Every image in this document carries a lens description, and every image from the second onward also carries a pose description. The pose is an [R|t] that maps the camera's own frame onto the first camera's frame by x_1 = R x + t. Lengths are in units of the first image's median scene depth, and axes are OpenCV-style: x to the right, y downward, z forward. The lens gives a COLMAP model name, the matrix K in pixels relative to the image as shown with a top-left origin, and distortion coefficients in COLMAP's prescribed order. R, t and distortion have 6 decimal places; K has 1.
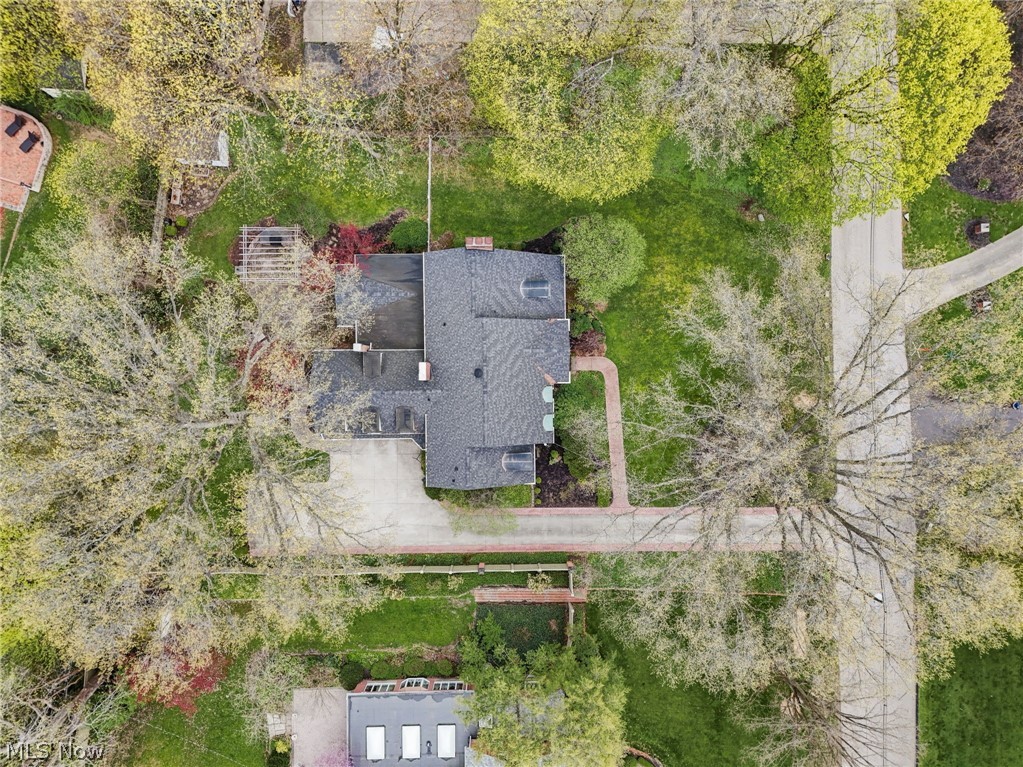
lens RADIAL K [[732.9, 0, 511.5], [0, 732.9, 383.5], [0, 0, 1]] dist [0.079660, -0.079620]
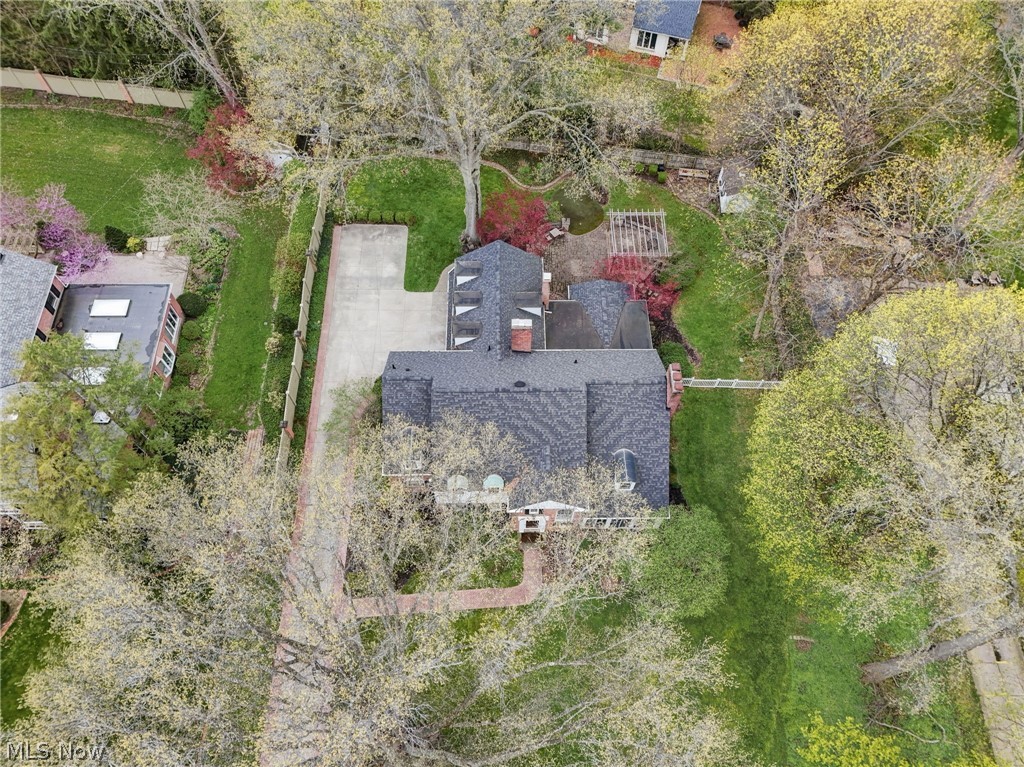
lens RADIAL K [[733.6, 0, 512.0], [0, 733.6, 383.5], [0, 0, 1]] dist [0.079660, -0.079620]
pose [[-0.000698, 0.875421, -0.483361, 0.320589], [-0.999929, -0.006344, -0.010045, 0.003195], [-0.011860, 0.483320, 0.875364, 0.233831]]
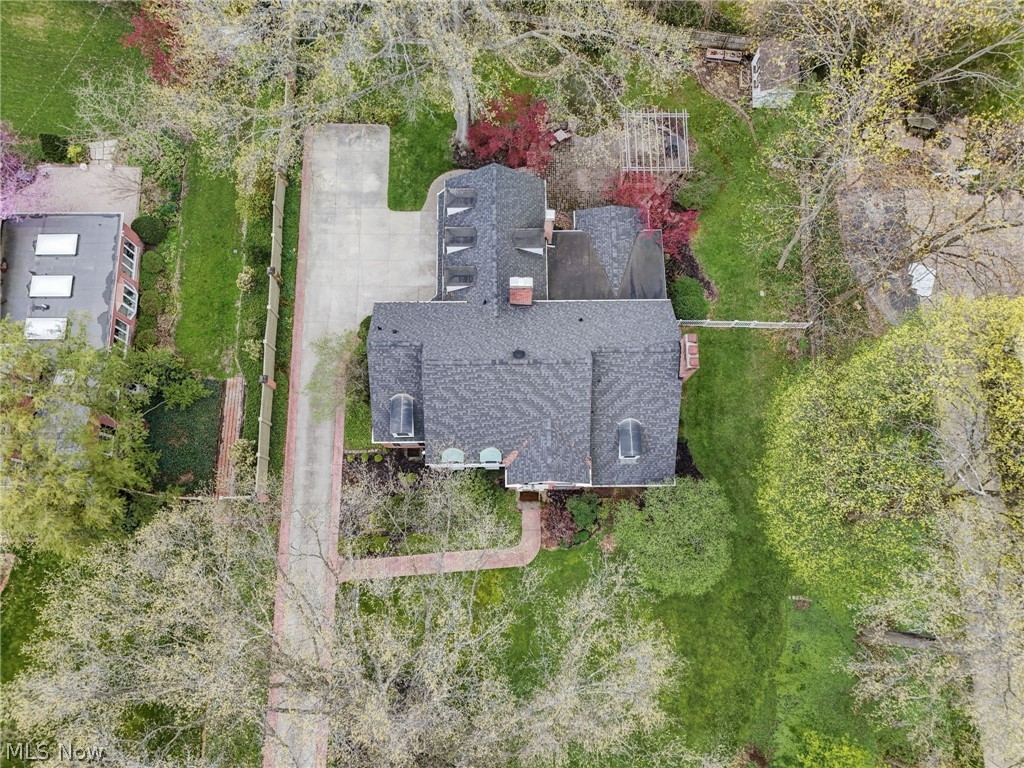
lens RADIAL K [[733.6, 0, 512.0], [0, 733.6, 384.0], [0, 0, 1]] dist [0.079660, -0.079620]
pose [[0.000124, 0.969869, -0.243629, 0.152196], [-0.999896, -0.003388, -0.013998, 0.003468], [-0.014402, 0.243605, 0.969768, 0.237119]]
